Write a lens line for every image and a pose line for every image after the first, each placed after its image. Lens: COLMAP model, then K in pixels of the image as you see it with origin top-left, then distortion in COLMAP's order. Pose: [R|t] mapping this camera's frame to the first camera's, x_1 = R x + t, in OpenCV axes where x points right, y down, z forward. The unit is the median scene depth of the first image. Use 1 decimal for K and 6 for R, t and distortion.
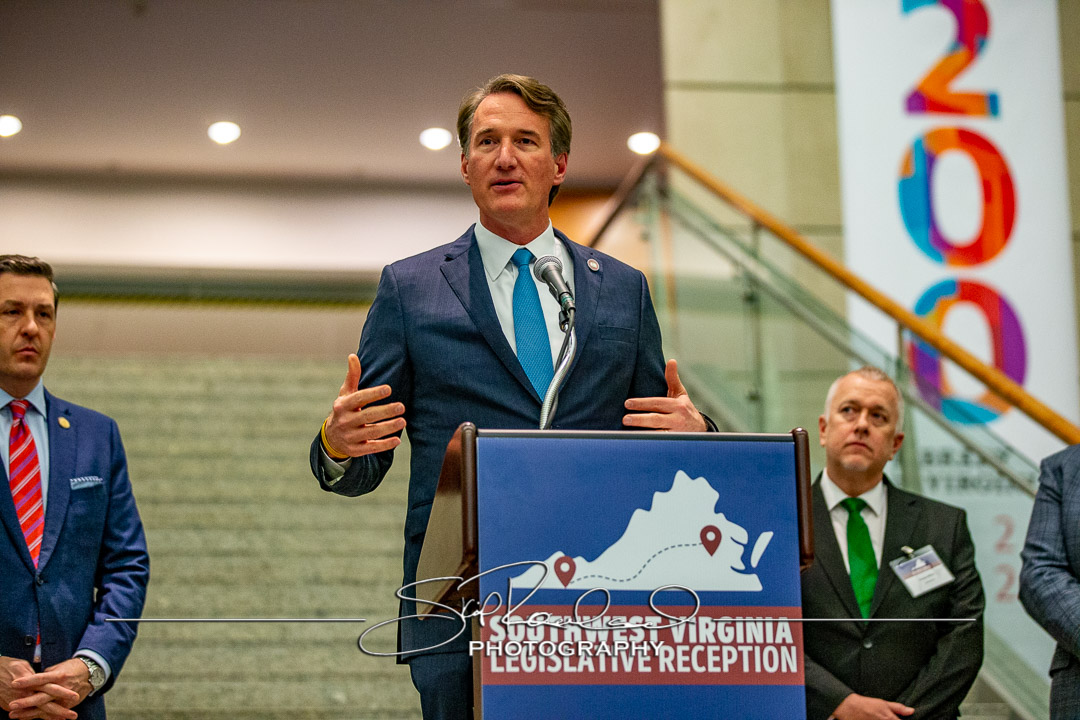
lens RADIAL K [[3180.0, 0, 539.8], [0, 3180.0, 355.0], [0, 0, 1]] dist [-0.054165, 0.000000]
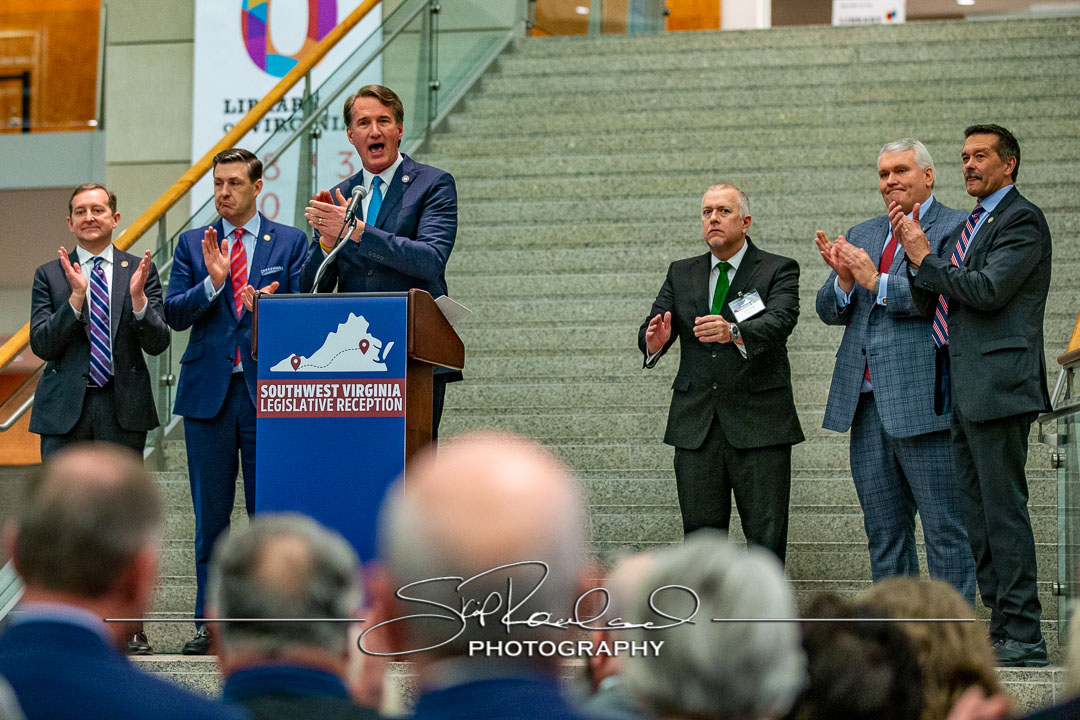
lens RADIAL K [[3754.0, 0, 540.8], [0, 3754.0, 358.2], [0, 0, 1]] dist [-0.238870, 0.000000]
pose [[0.894658, 0.003122, -0.446742, 1.245631], [0.073911, 0.985161, 0.154900, -0.303516], [0.440596, -0.171602, 0.881151, -1.098584]]
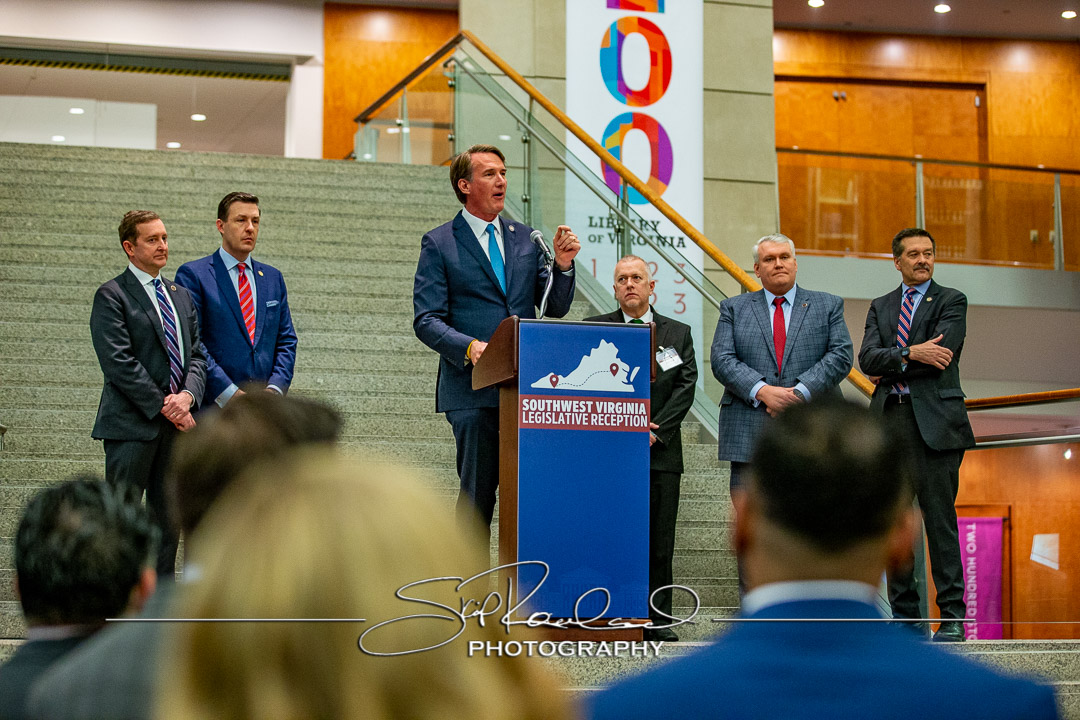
lens RADIAL K [[2465.9, 0, 538.4], [0, 2465.9, 367.9], [0, 0, 1]] dist [-0.206838, 0.000000]
pose [[0.990408, 0.044996, 0.130644, -0.241432], [-0.061955, 0.989733, 0.128800, -0.175515], [-0.123507, -0.135659, 0.983027, -0.793752]]
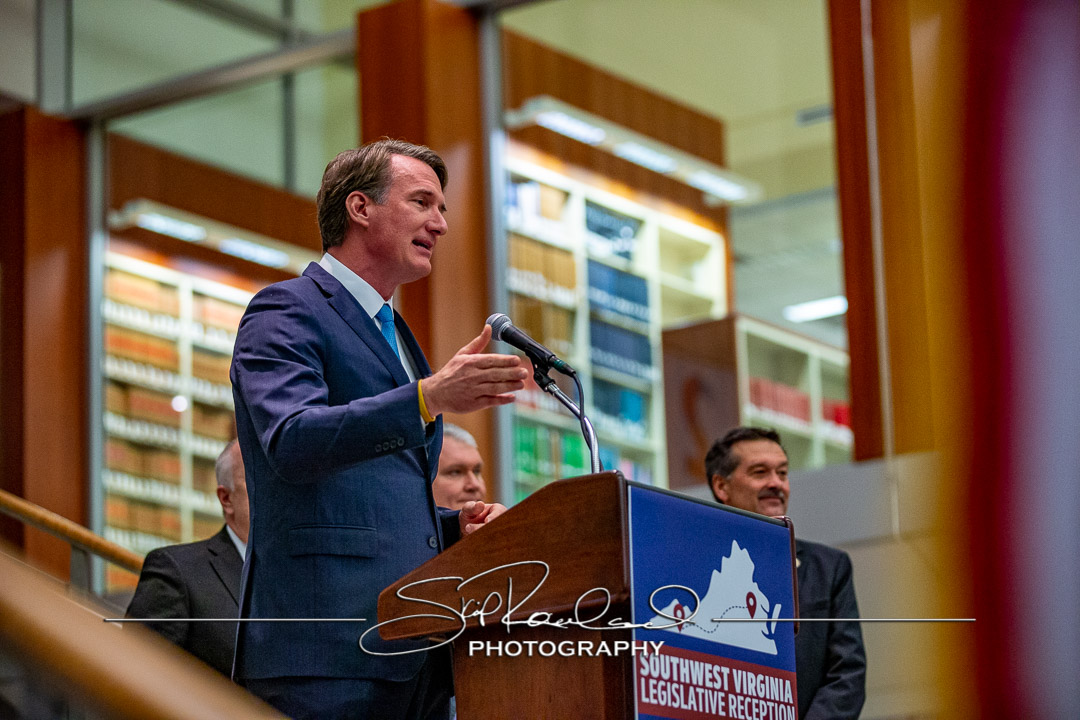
lens RADIAL K [[3430.0, 0, 538.0], [0, 3430.0, 363.5], [0, 0, 1]] dist [0.117327, 0.000000]
pose [[0.726247, 0.169724, 0.666153, -0.830980], [-0.151415, 0.984738, -0.085819, 0.089932], [-0.670551, -0.038540, 0.740861, 0.148170]]
